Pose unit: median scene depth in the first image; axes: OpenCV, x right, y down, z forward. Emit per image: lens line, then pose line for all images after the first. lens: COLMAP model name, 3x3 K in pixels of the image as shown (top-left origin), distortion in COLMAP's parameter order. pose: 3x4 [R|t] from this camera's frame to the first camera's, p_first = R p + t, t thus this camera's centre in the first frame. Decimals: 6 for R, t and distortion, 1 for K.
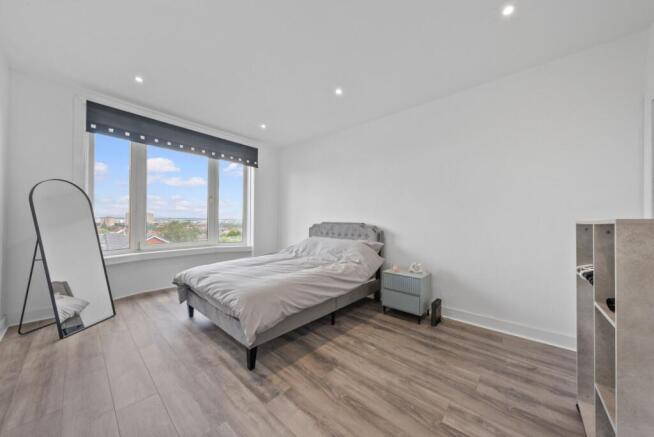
lens RADIAL K [[228.9, 0, 329.0], [0, 228.9, 221.7], [0, 0, 1]] dist [0.008231, 0.000076]
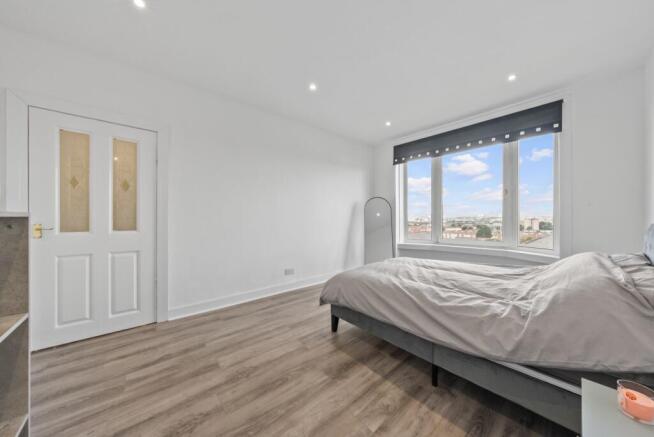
lens RADIAL K [[228.9, 0, 329.0], [0, 228.9, 221.7], [0, 0, 1]] dist [0.008231, 0.000076]
pose [[-0.143619, 0.006698, -0.989610, 0.729710], [0.001663, 0.999977, 0.006527, 0.003575], [0.989632, -0.000708, -0.143627, 0.879977]]
